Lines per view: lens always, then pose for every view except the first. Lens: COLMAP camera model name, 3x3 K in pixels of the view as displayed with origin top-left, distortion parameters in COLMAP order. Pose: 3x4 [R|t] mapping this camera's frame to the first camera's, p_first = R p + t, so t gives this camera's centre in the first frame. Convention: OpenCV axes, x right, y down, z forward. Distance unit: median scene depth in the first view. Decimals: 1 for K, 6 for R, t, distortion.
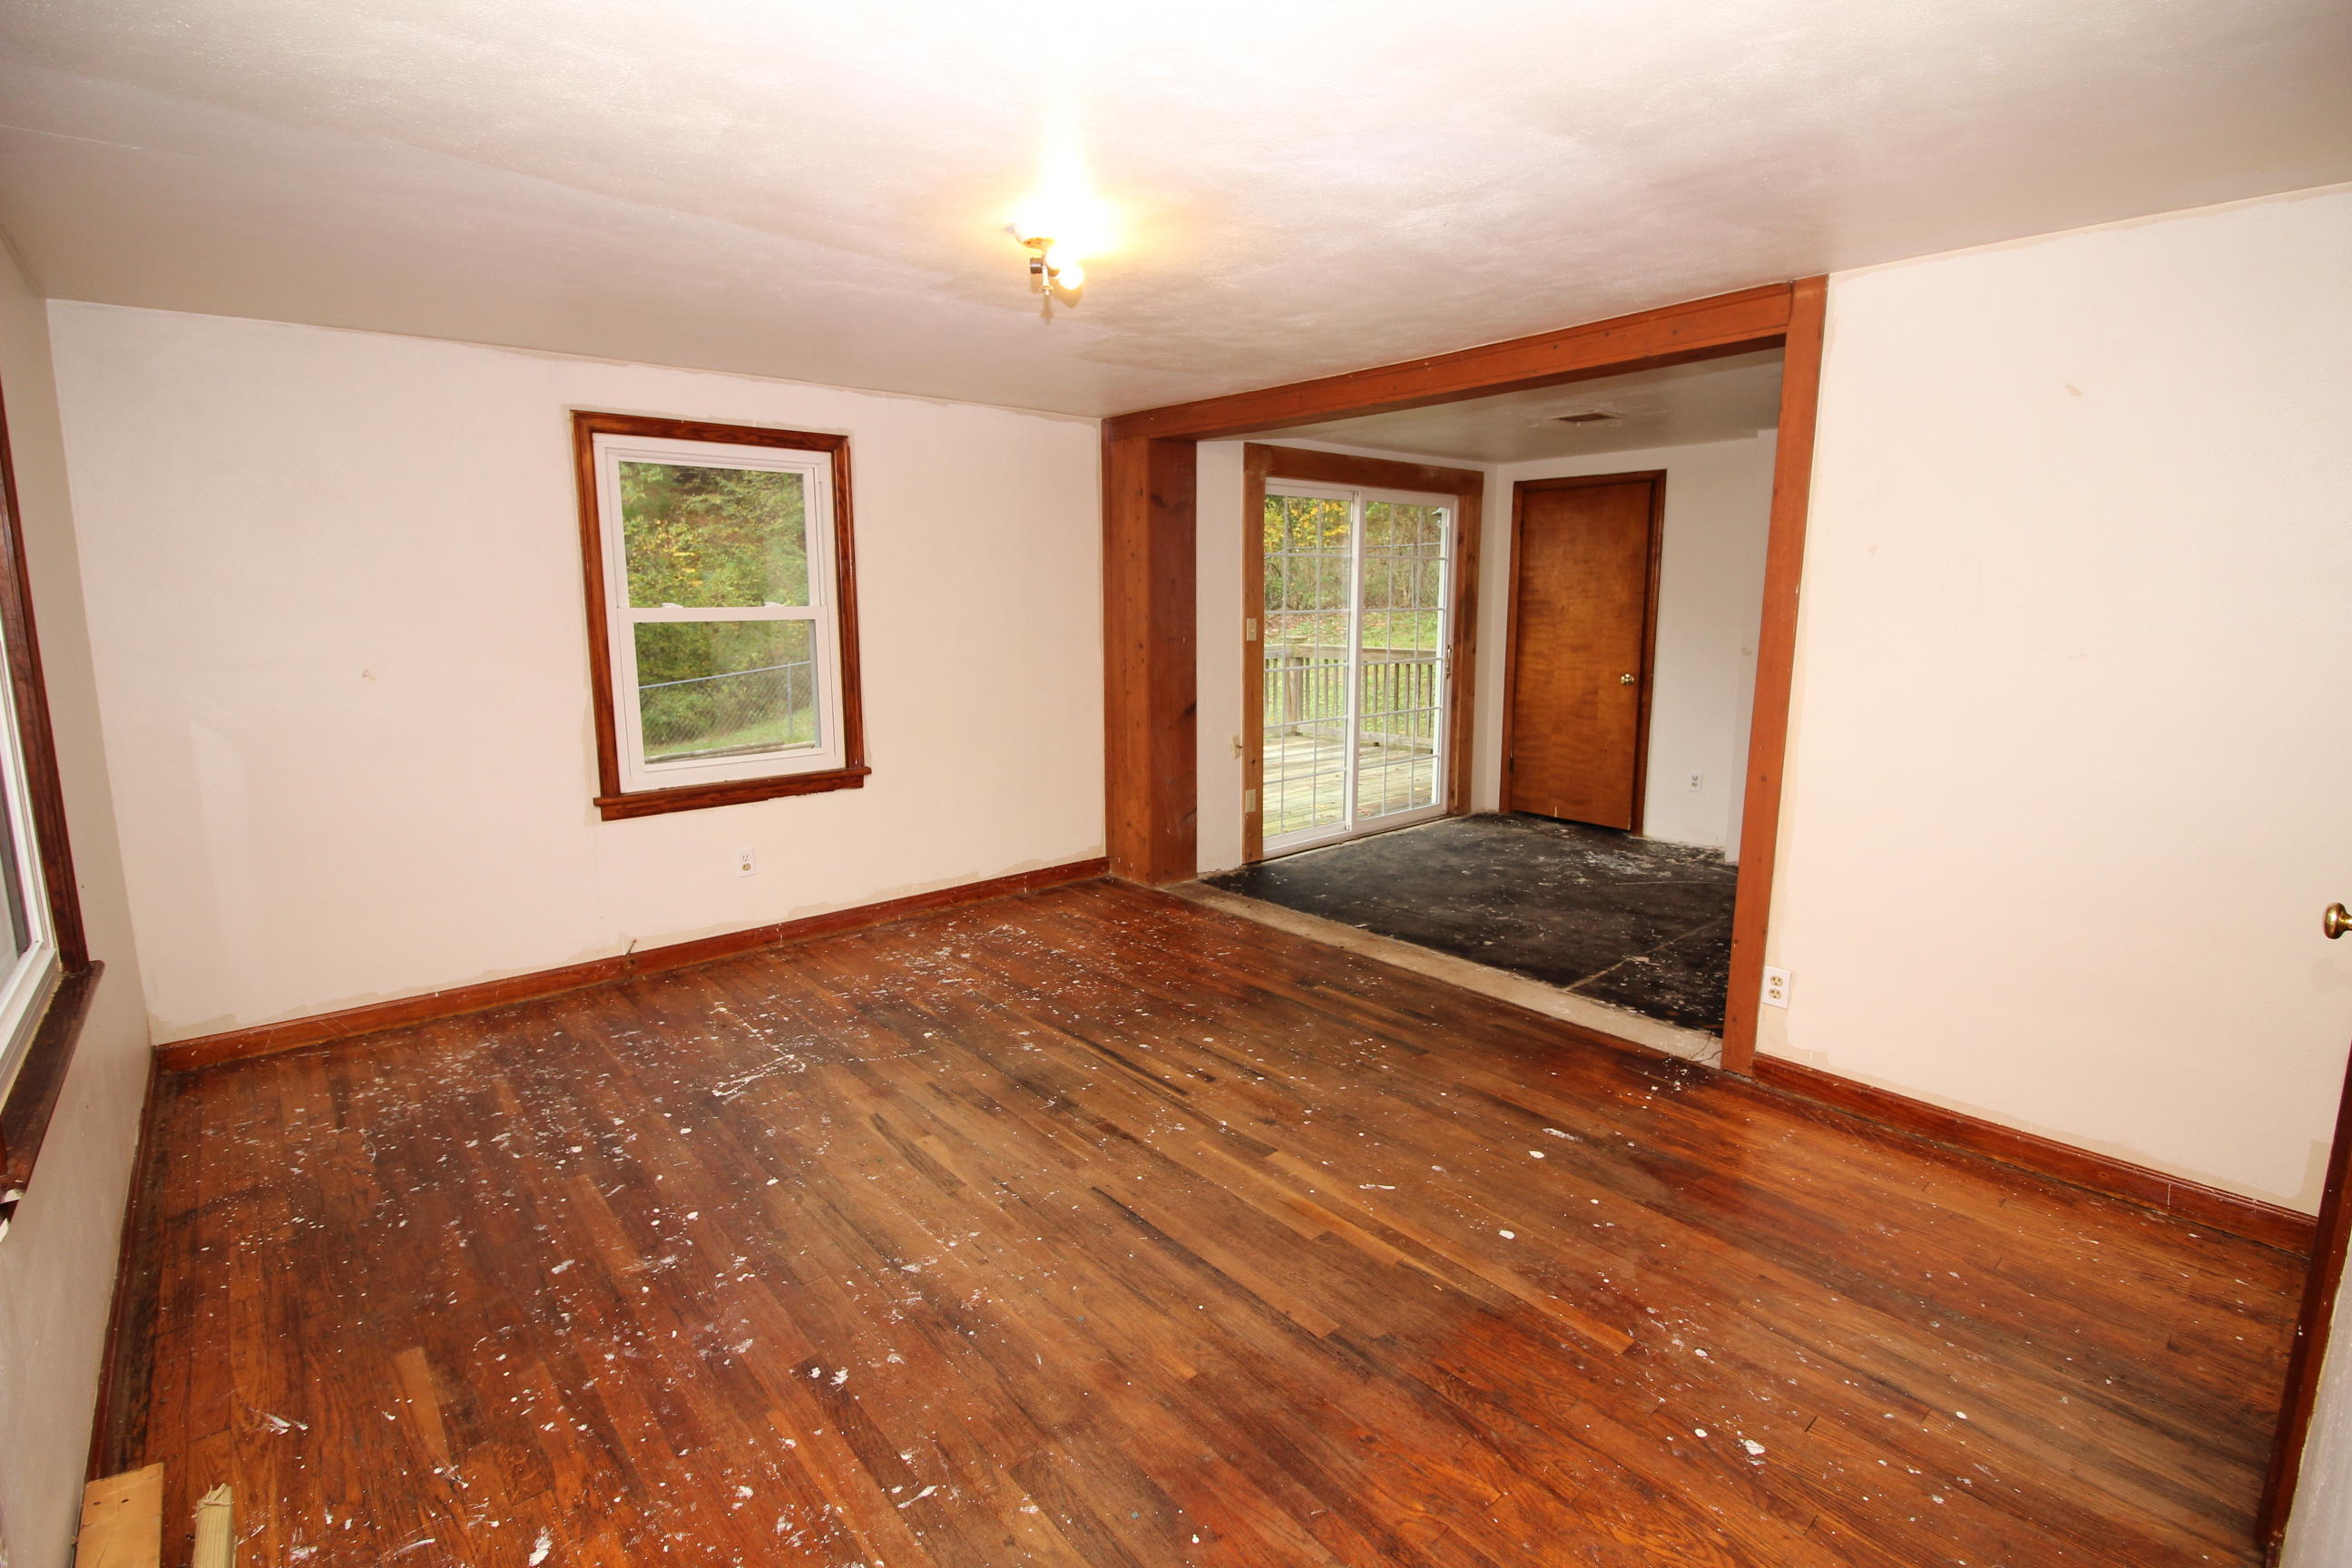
lens RADIAL K [[1087.6, 0, 1167.6], [0, 1087.6, 774.4], [0, 0, 1]] dist [-0.010219, -0.006505]
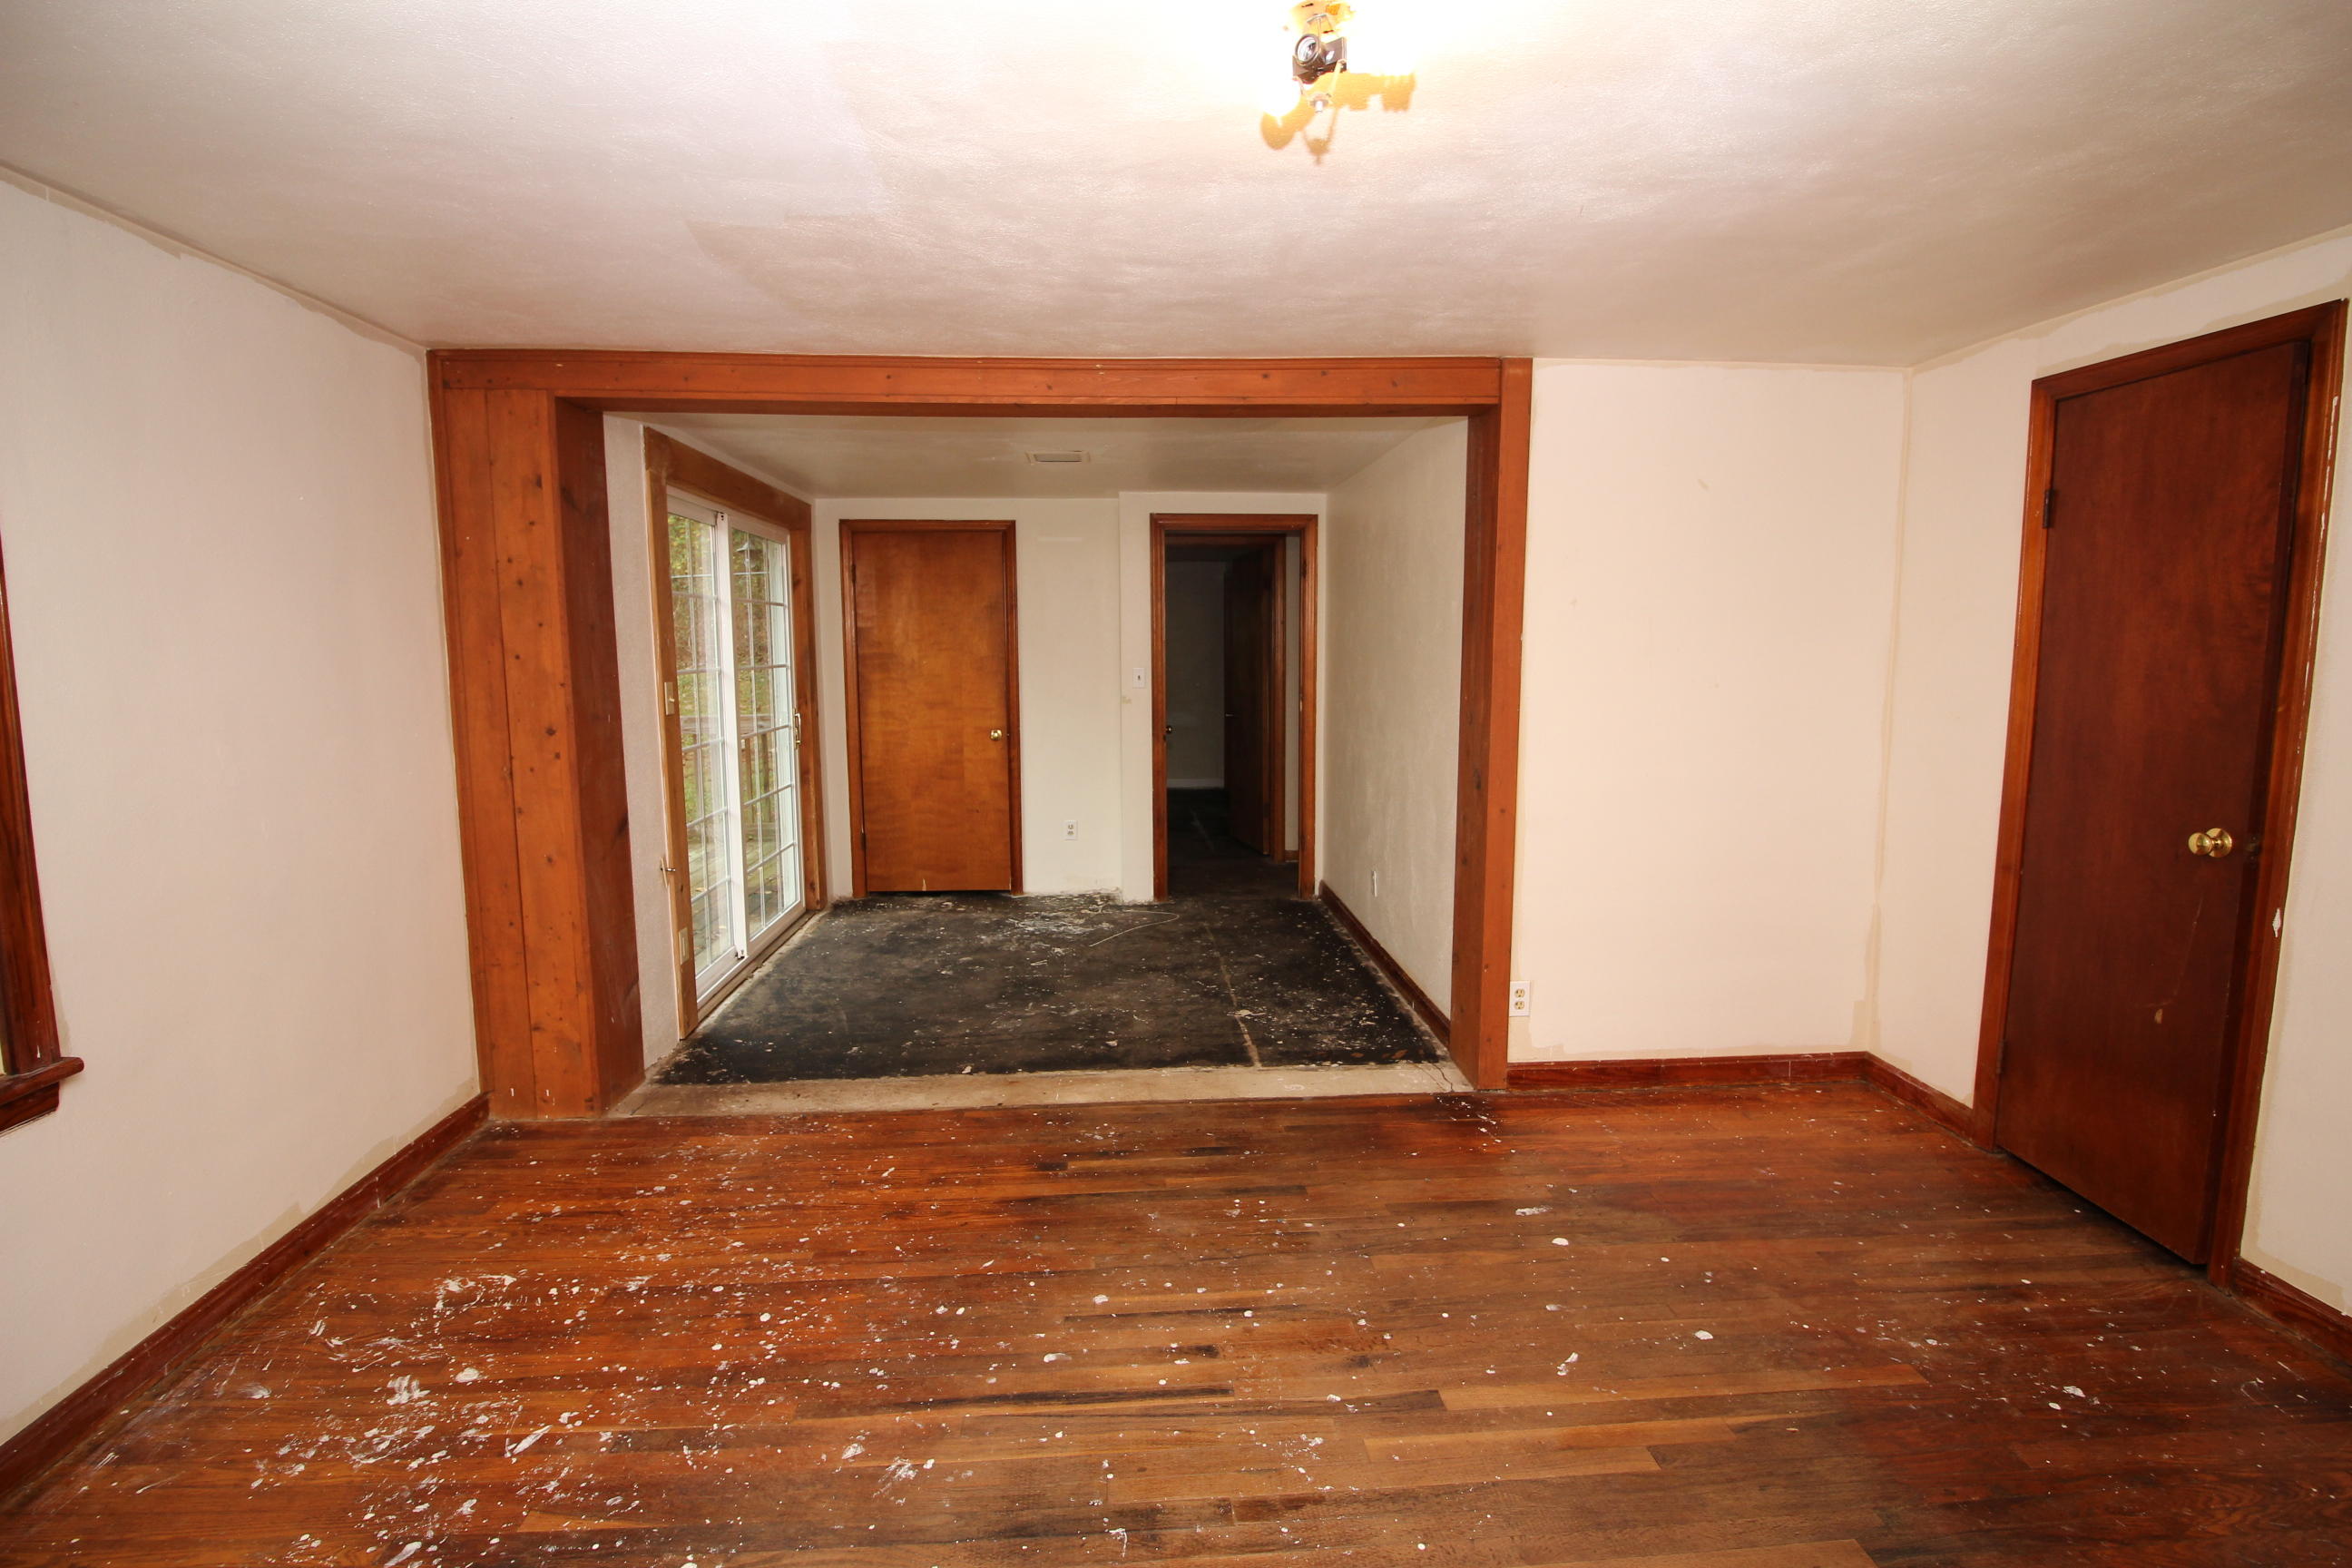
lens RADIAL K [[1087.6, 0, 1180.1], [0, 1087.6, 768.9], [0, 0, 1]] dist [-0.010219, -0.006505]
pose [[0.597300, -0.093025, 0.796605, -0.363664], [0.137087, 0.990475, 0.012876, -0.069498], [-0.790215, 0.101513, 0.604363, 0.432183]]
